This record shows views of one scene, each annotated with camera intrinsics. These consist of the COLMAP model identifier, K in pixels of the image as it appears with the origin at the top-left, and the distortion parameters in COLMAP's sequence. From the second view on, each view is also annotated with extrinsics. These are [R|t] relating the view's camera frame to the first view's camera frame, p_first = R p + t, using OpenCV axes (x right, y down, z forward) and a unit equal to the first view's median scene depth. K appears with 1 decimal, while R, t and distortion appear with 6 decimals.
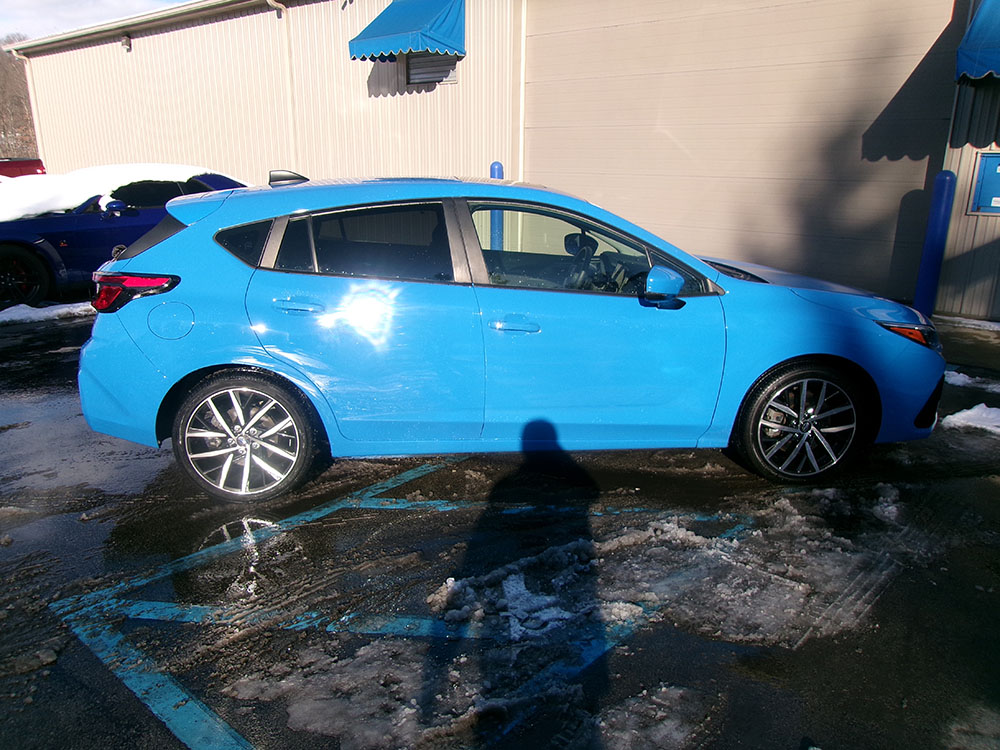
lens RADIAL K [[786.2, 0, 477.2], [0, 786.2, 391.2], [0, 0, 1]] dist [0.003968, 0.002663]
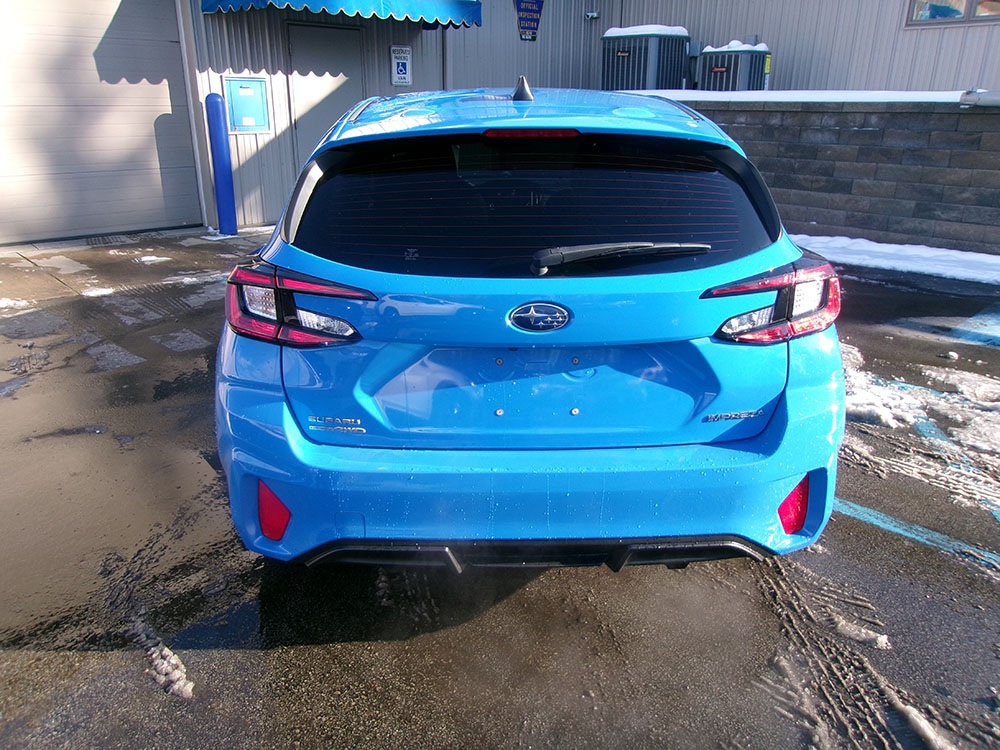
lens RADIAL K [[786.9, 0, 500.0], [0, 786.9, 375.0], [0, 0, 1]] dist [-0.007134, 0.043120]
pose [[0.070284, -0.337137, 0.938828, -0.407087], [0.283605, 0.909071, 0.305220, -0.120969], [-0.956362, 0.244804, 0.159507, 0.447959]]
